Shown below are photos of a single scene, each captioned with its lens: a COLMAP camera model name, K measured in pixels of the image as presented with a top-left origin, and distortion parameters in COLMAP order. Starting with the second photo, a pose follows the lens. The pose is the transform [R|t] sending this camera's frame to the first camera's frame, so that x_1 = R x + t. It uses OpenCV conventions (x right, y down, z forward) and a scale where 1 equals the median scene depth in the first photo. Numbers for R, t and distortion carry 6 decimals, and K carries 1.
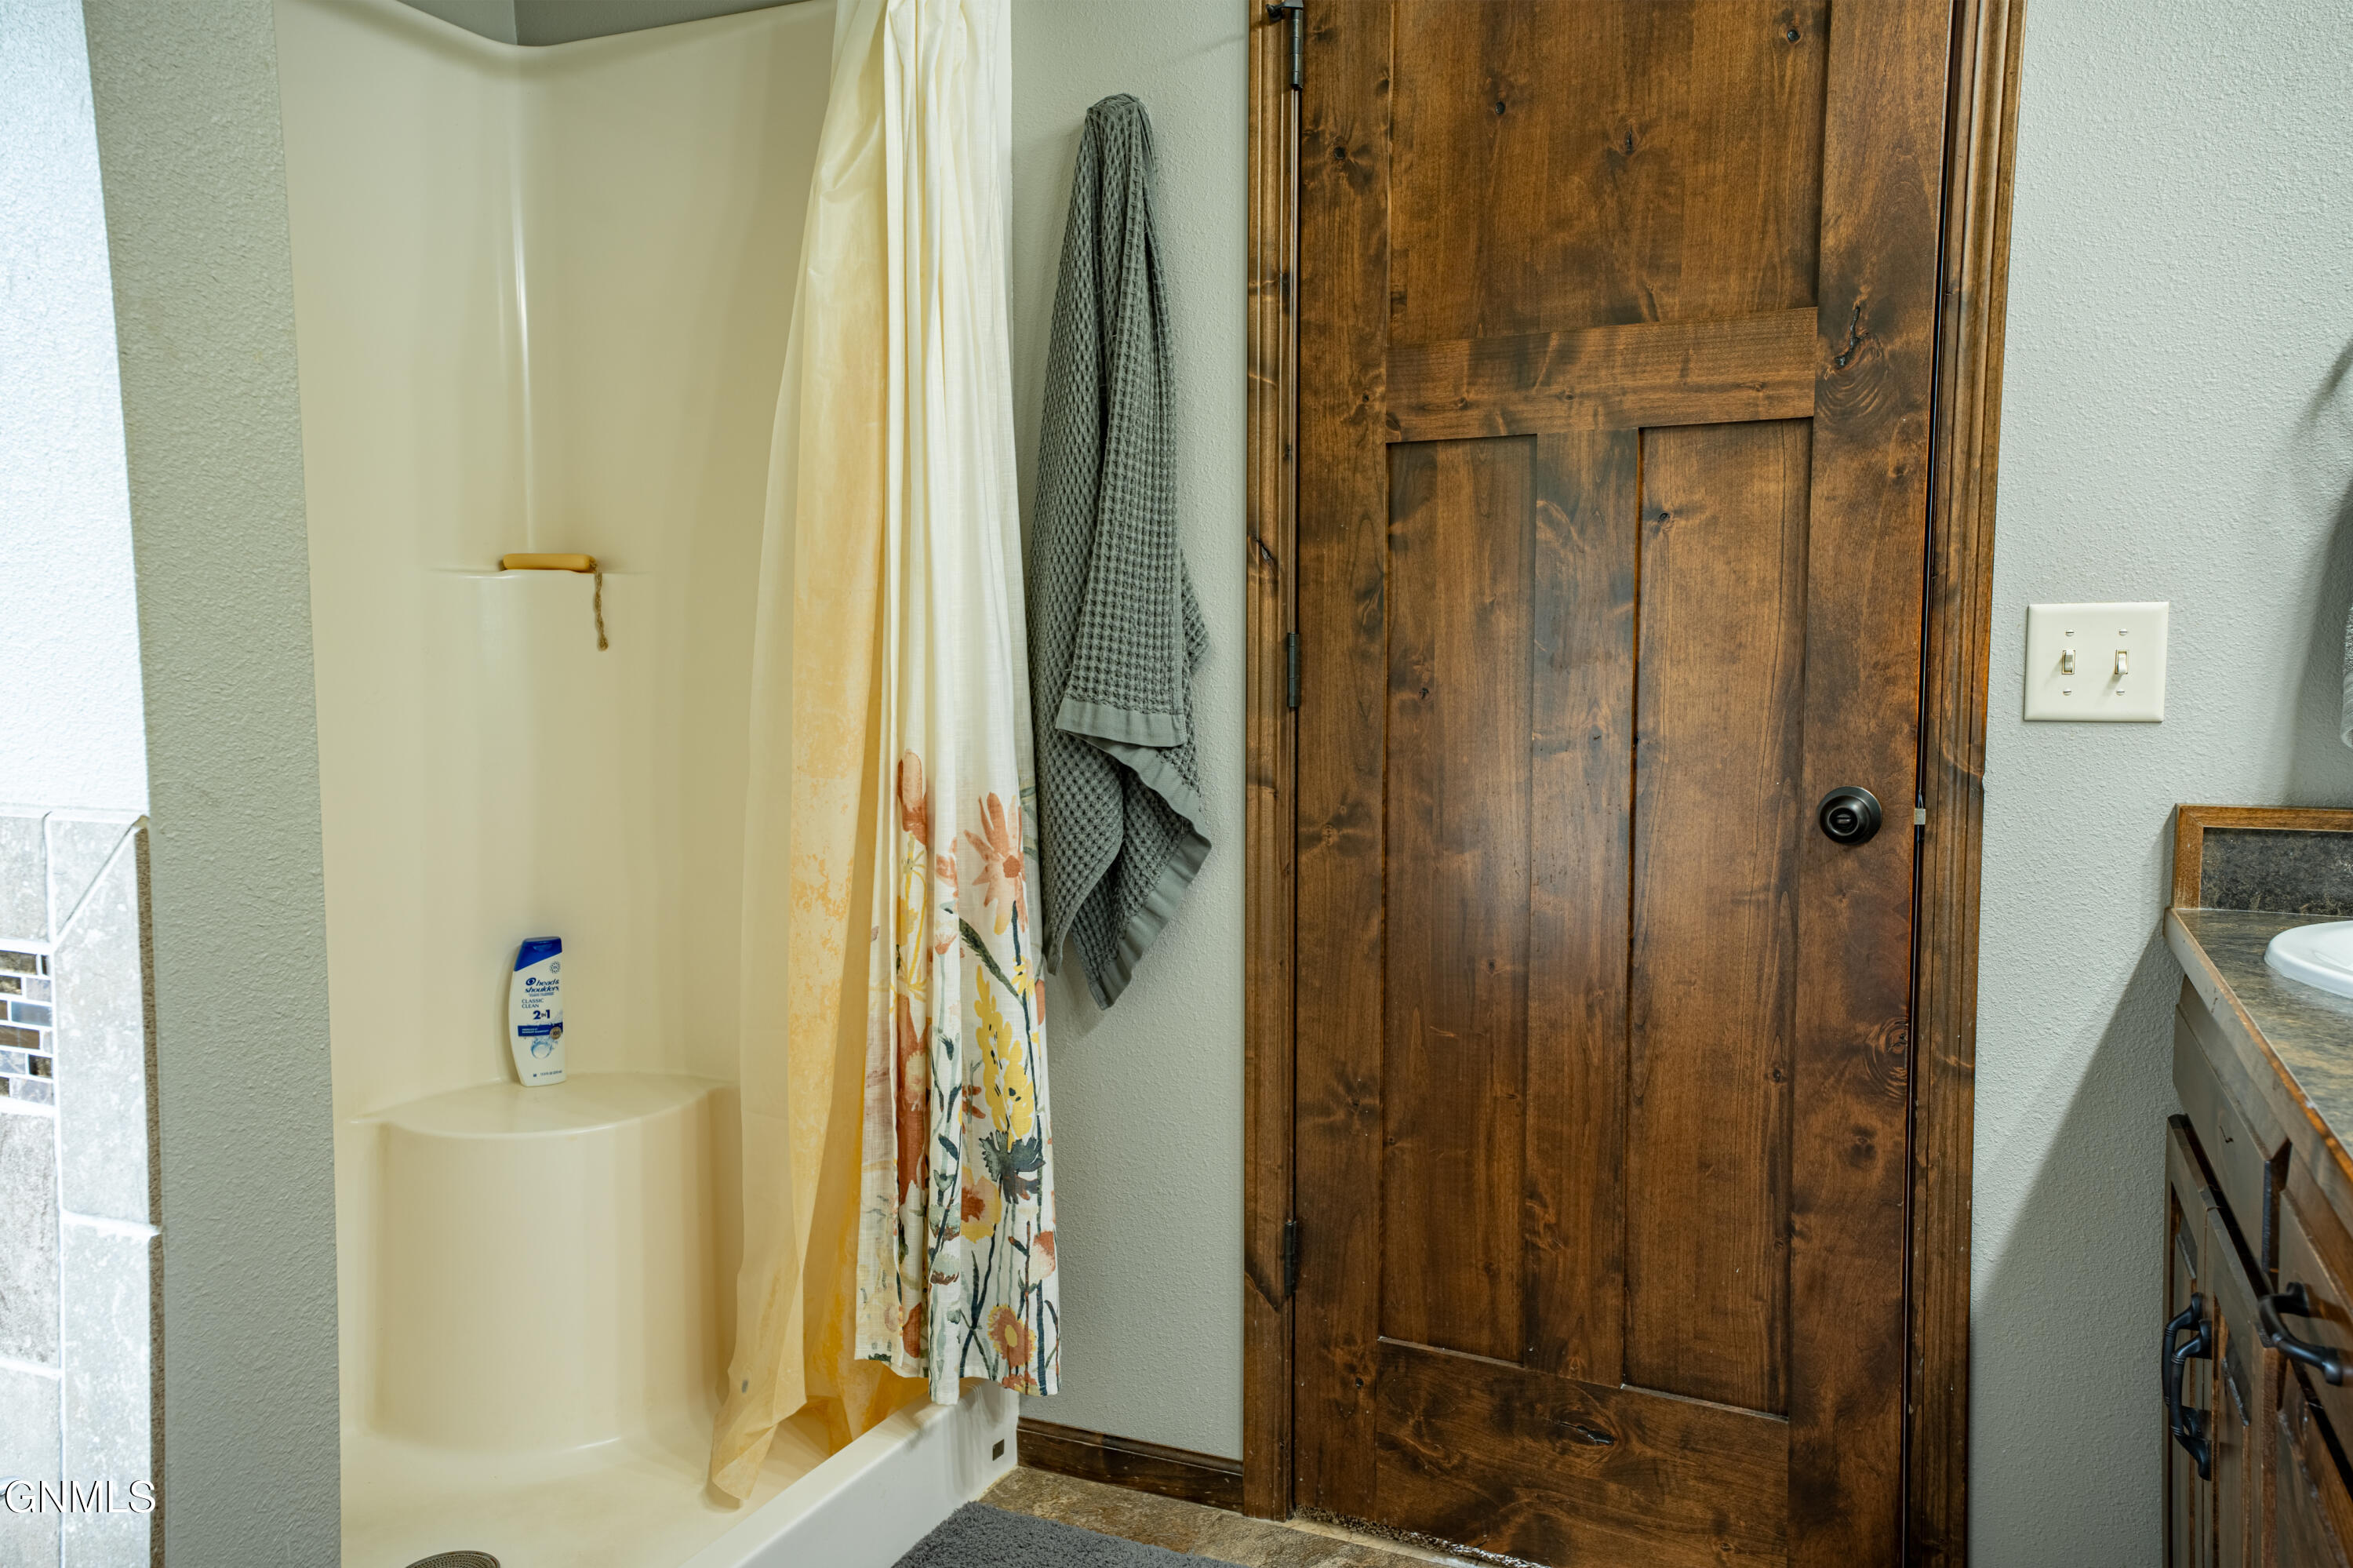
lens RADIAL K [[1766.4, 0, 1177.8], [0, 1766.4, 776.1], [0, 0, 1]] dist [-0.003209, -0.000105]
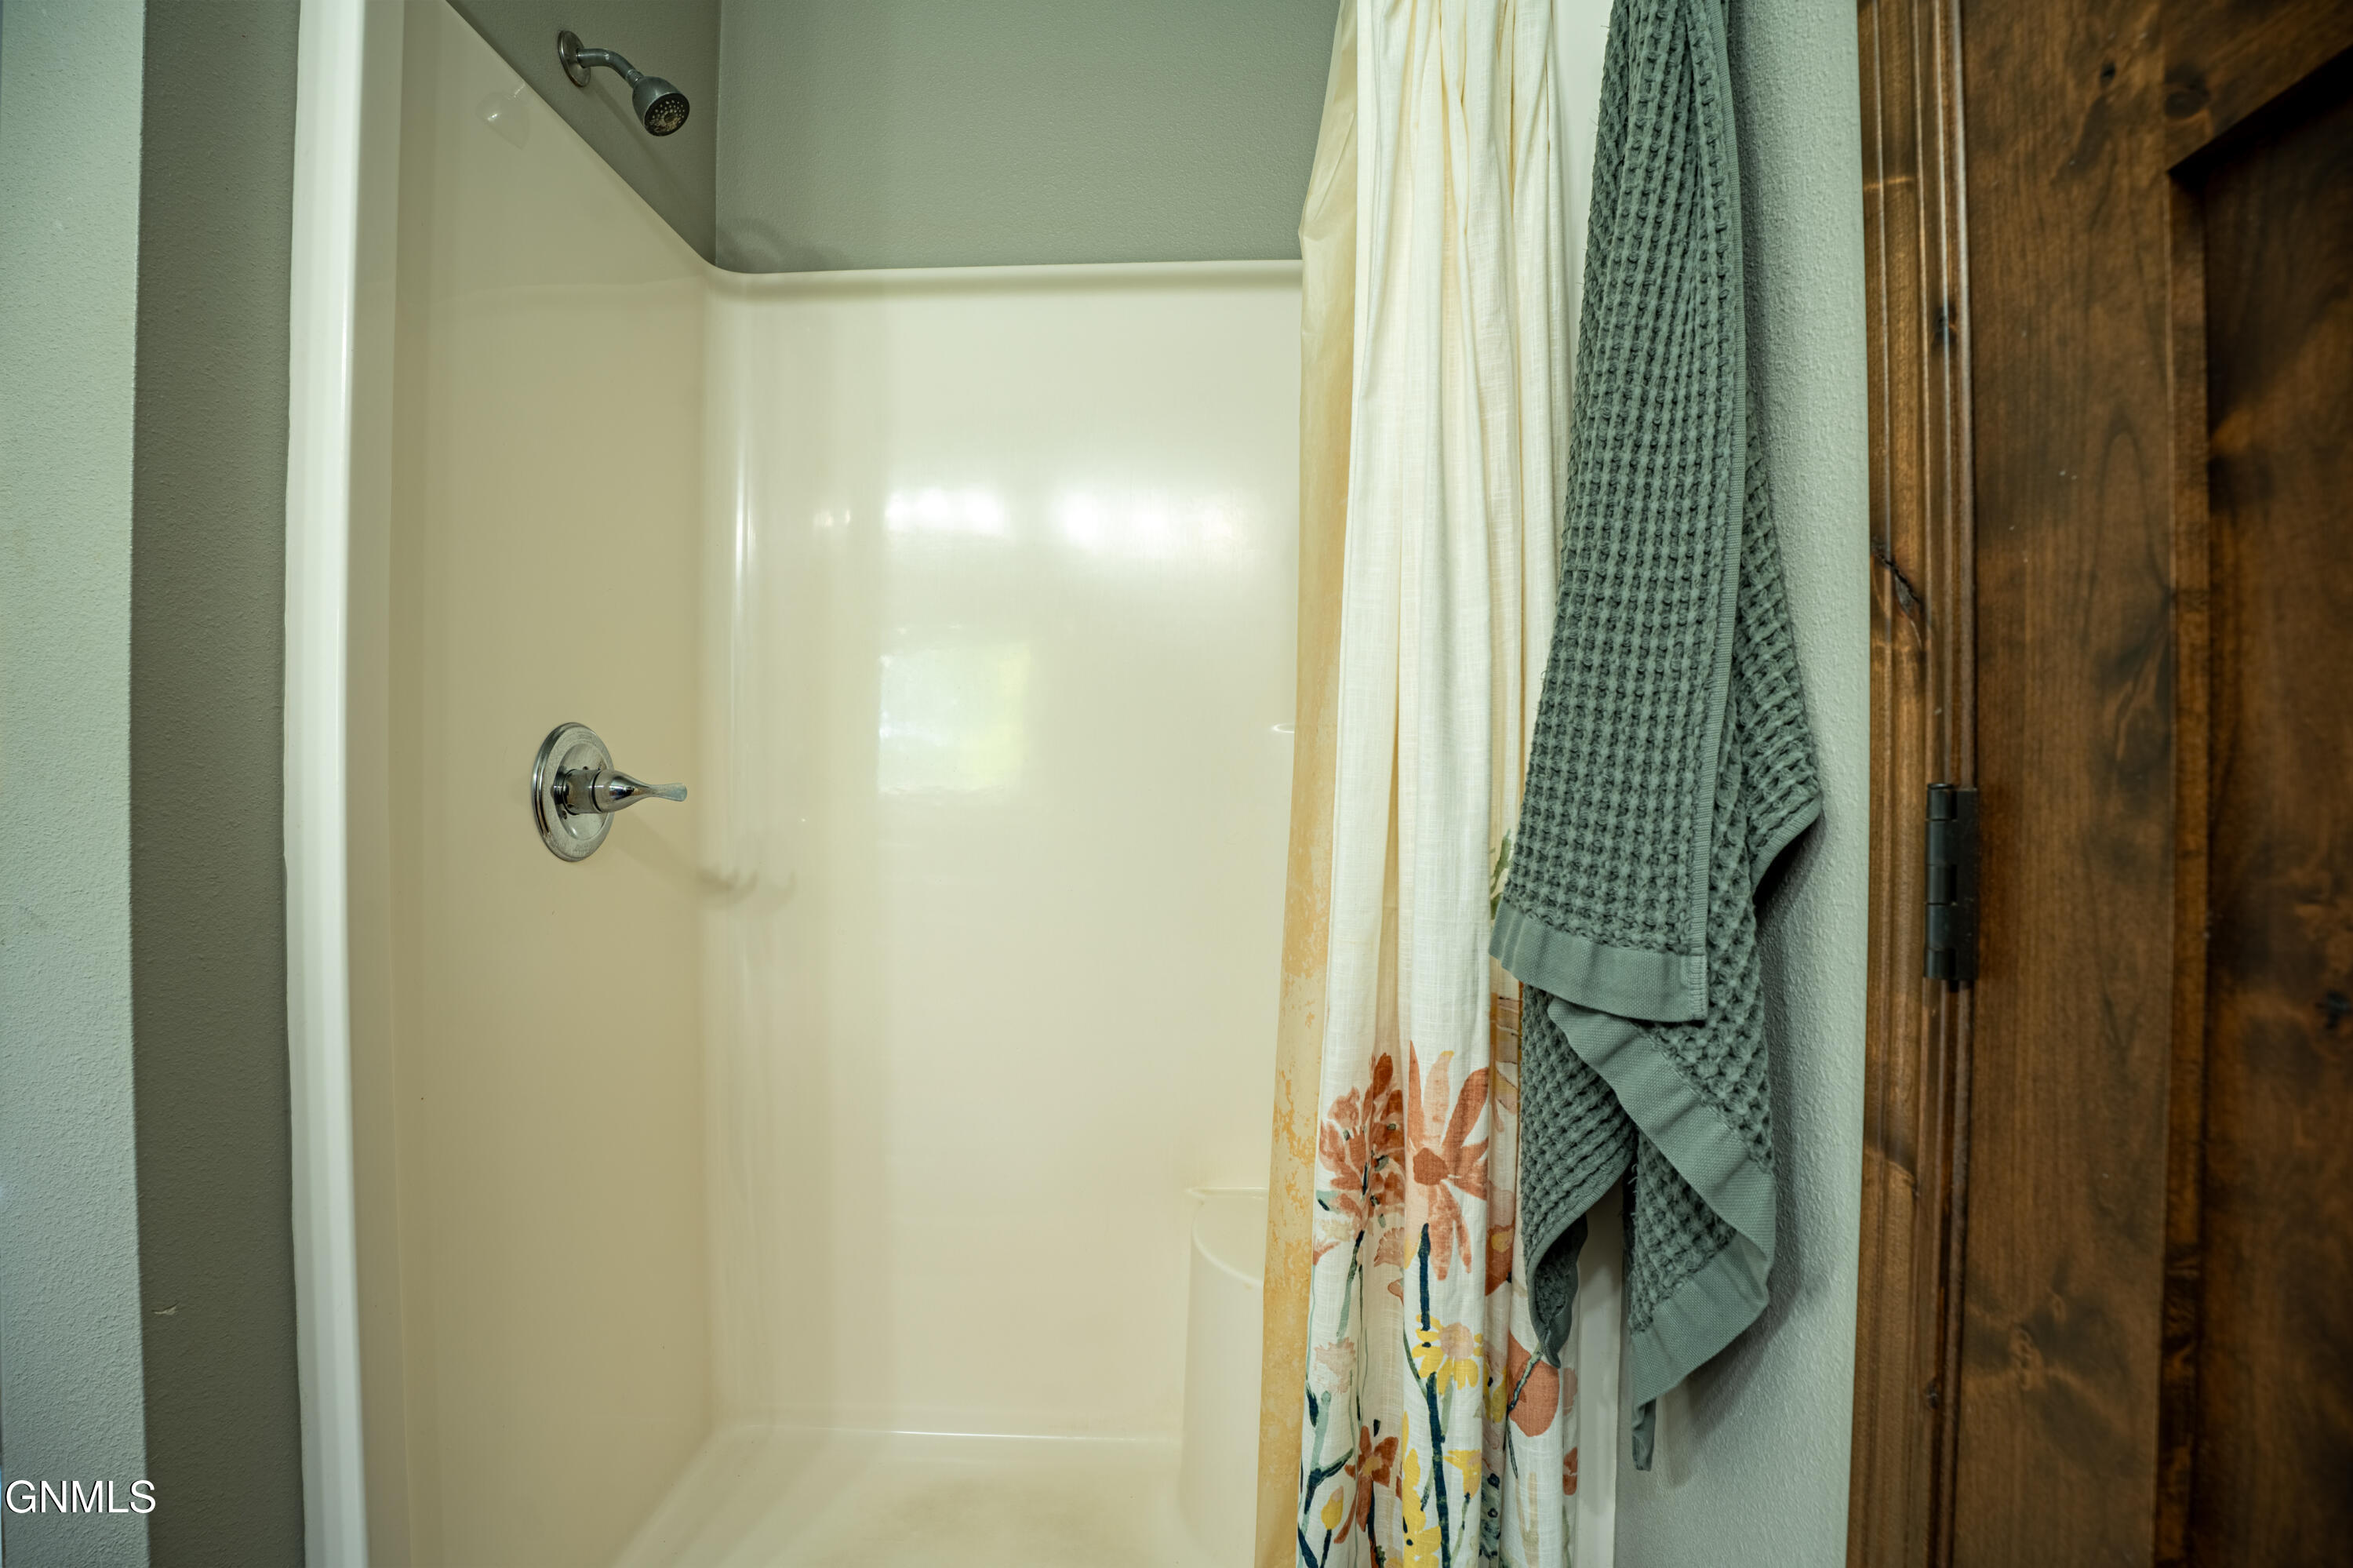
lens RADIAL K [[1077.4, 0, 1176.2], [0, 1077.4, 785.8], [0, 0, 1]] dist [-0.043856, 0.001240]
pose [[0.373819, 0.003702, -0.927494, 0.214716], [-0.072400, 0.997057, -0.025201, -0.063660], [0.924672, 0.076571, 0.372987, 0.768316]]
